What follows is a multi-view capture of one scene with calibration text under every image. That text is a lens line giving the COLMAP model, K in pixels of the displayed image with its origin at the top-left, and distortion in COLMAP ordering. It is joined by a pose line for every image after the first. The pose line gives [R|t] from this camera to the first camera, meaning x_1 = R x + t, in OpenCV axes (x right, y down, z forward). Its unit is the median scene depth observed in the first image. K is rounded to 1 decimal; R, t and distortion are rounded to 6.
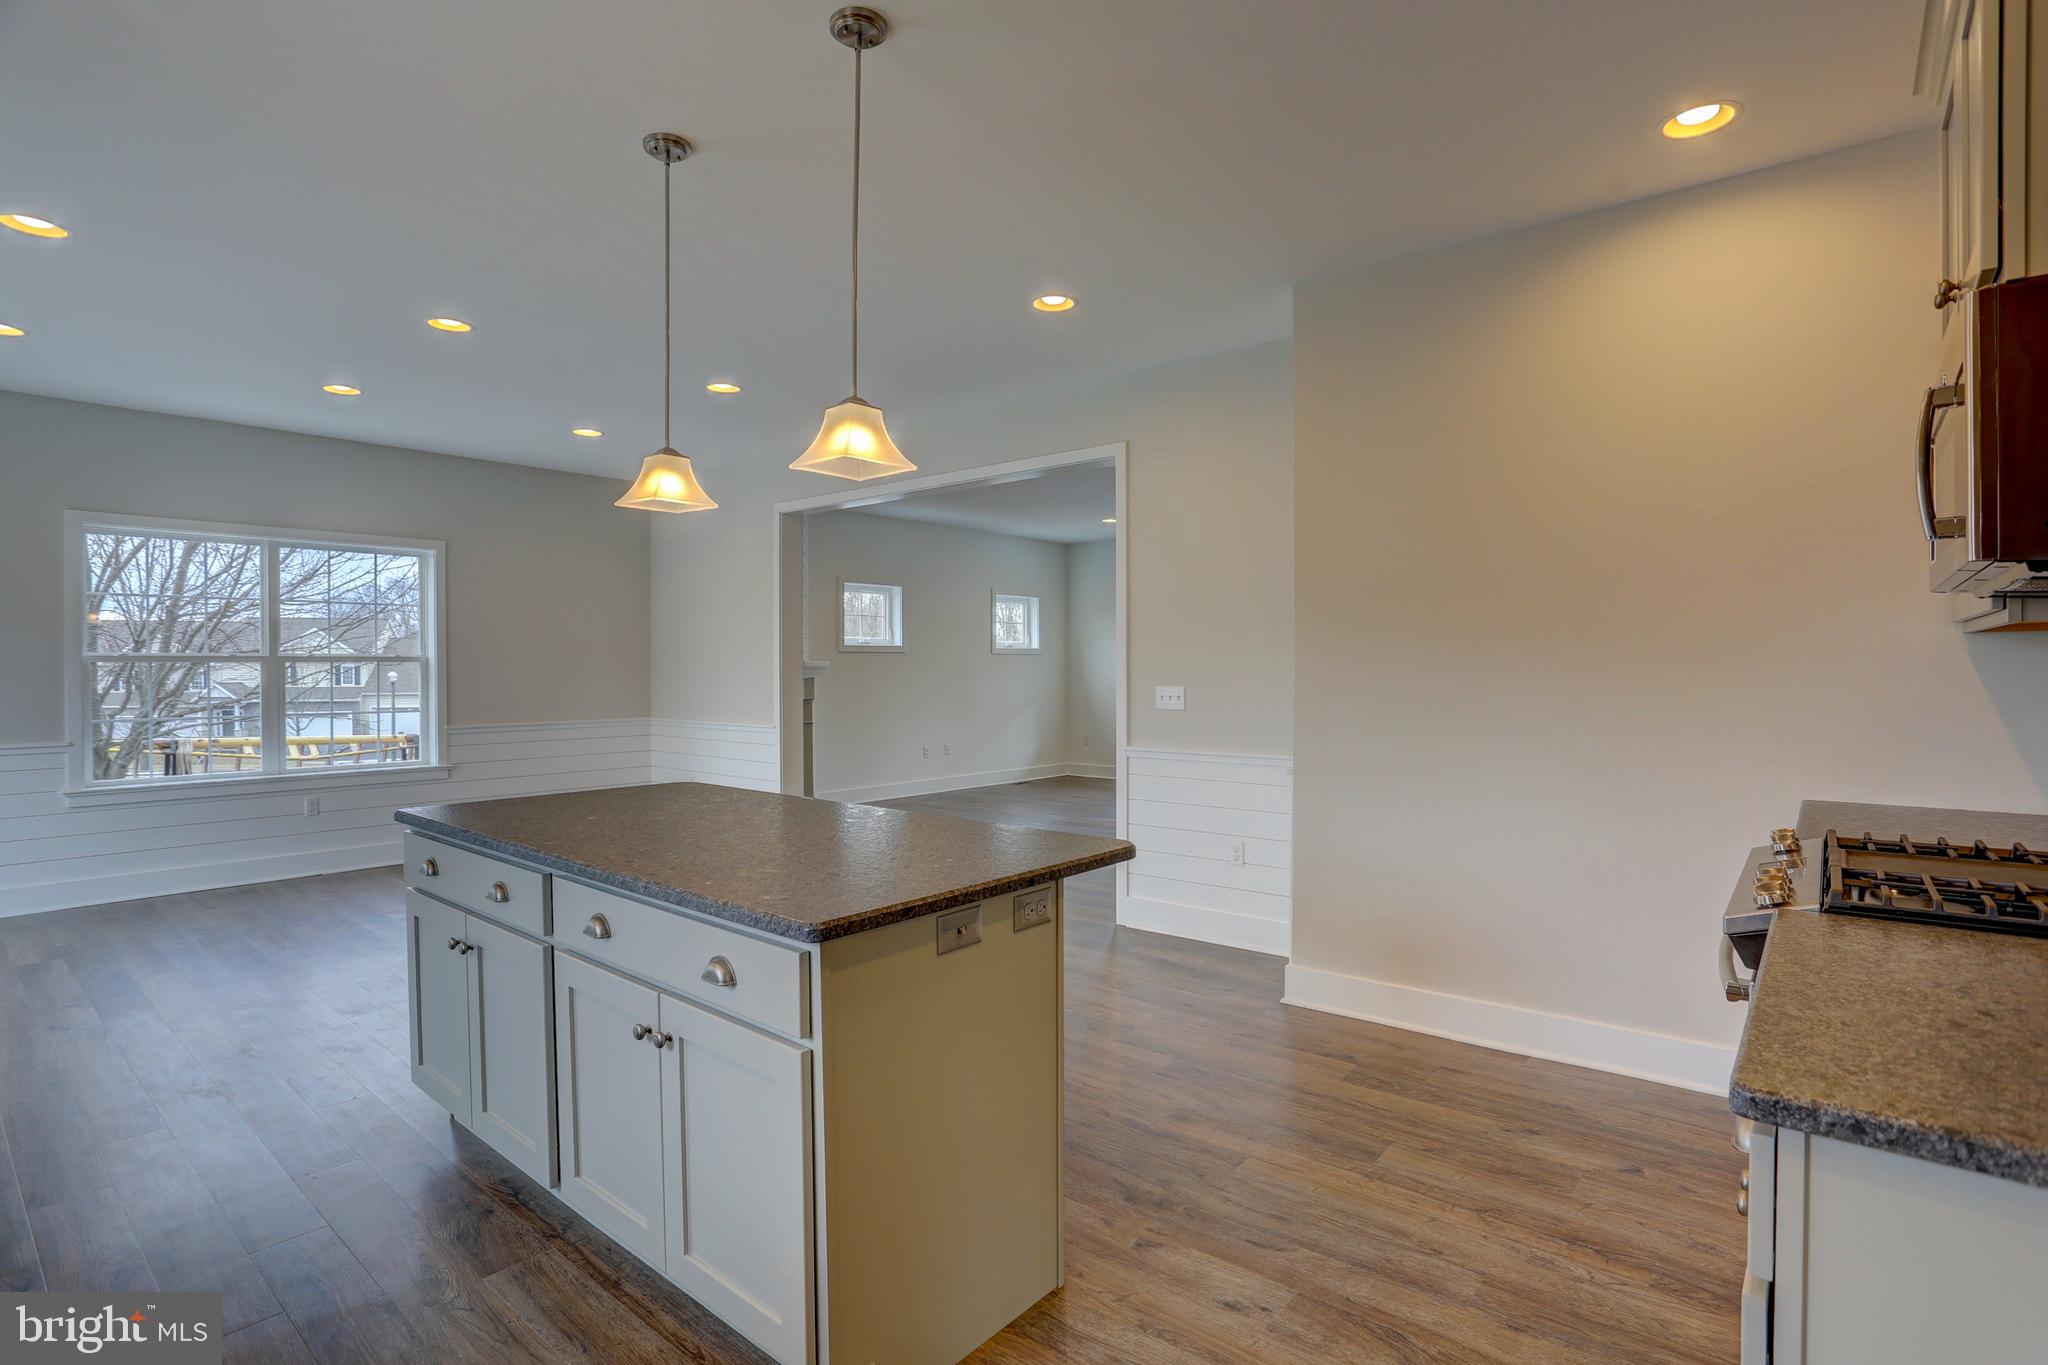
lens RADIAL K [[1012.4, 0, 1048.8], [0, 1012.4, 666.3], [0, 0, 1]] dist [-0.058972, 0.021022]
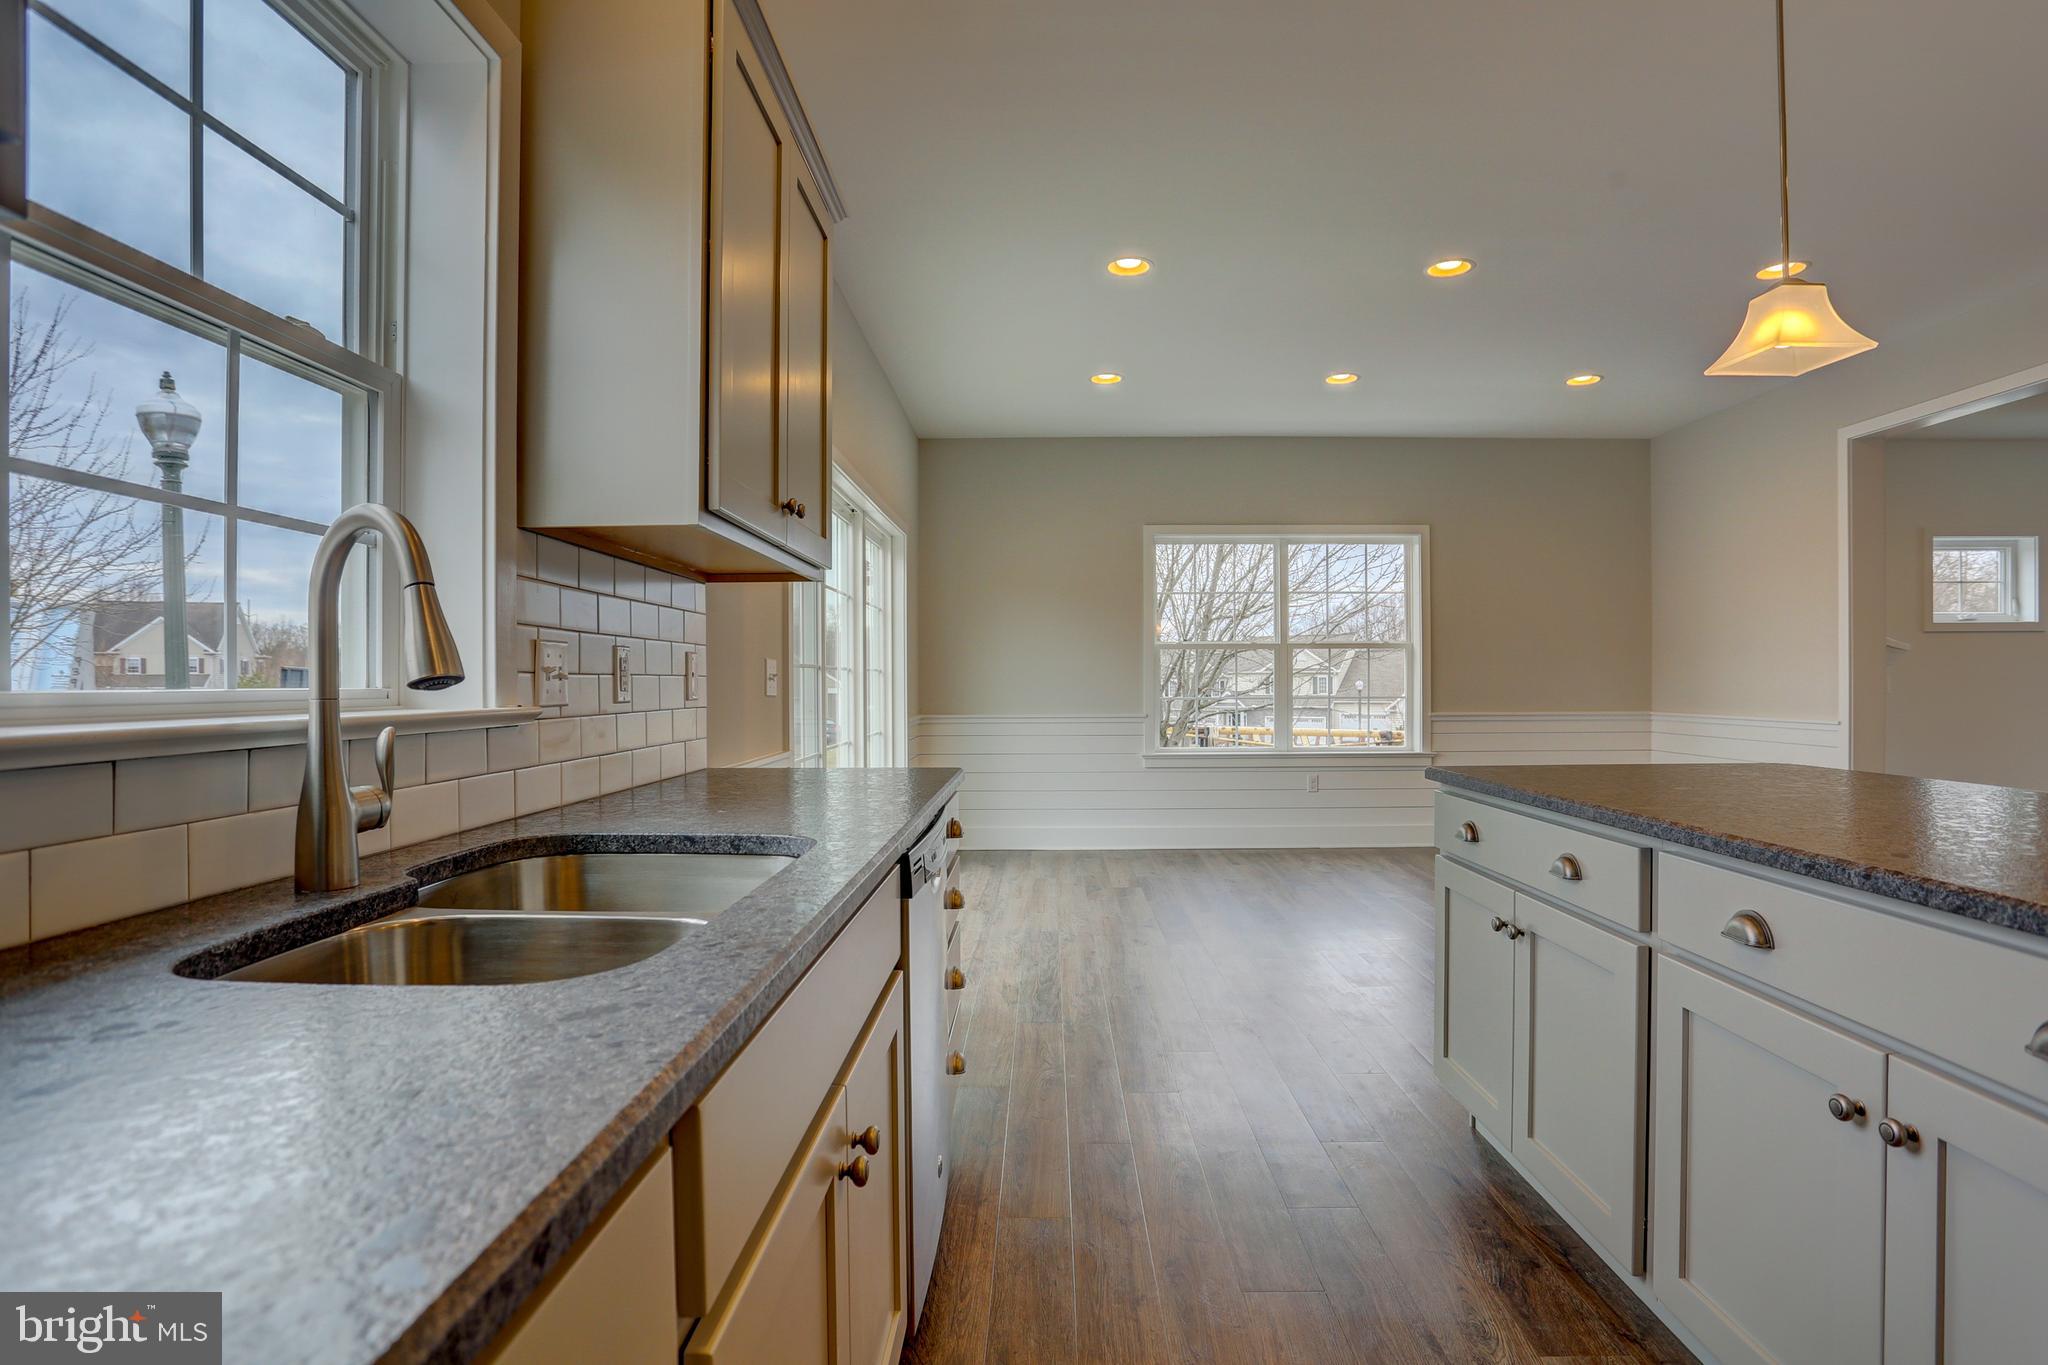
lens RADIAL K [[1024.4, 0, 1024.0], [0, 1024.4, 682.5], [0, 0, 1]] dist [-0.066804, 0.025142]
pose [[0.620504, 0.003174, -0.784197, -0.172548], [-0.001523, 0.999995, 0.002843, 0.069483], [0.784202, -0.000570, 0.620506, 0.151758]]
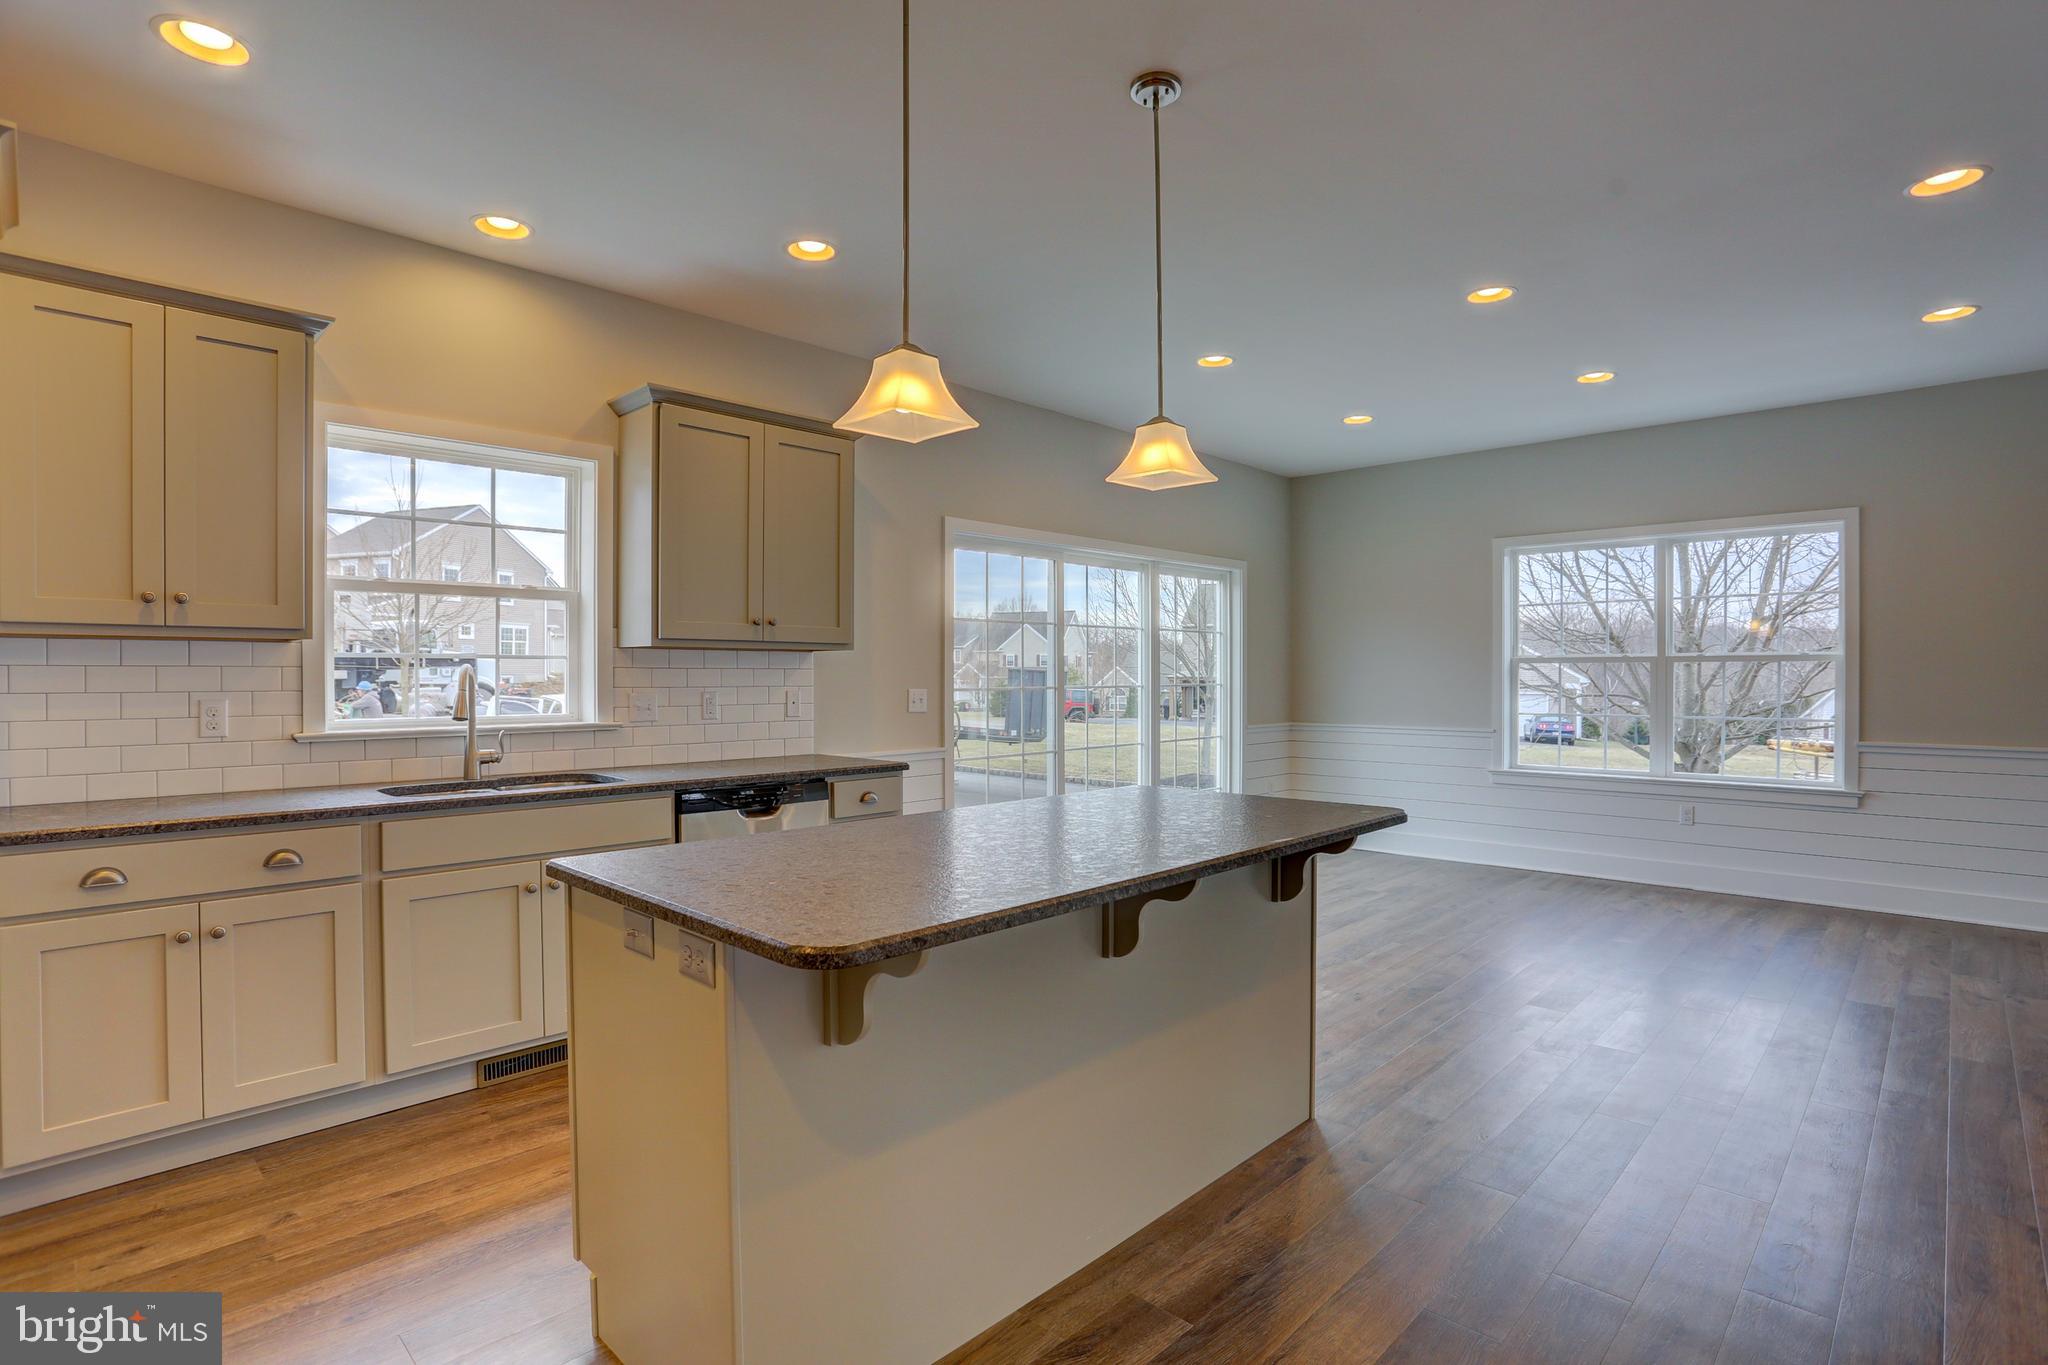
lens RADIAL K [[997.8, 0, 995.9], [0, 997.8, 679.2], [0, 0, 1]] dist [-0.038178, 0.000241]
pose [[-0.102875, 0.010393, -0.994640, 0.554901], [-0.001279, 0.999943, 0.010581, 0.008514], [0.994693, 0.002361, -0.102856, 0.990501]]
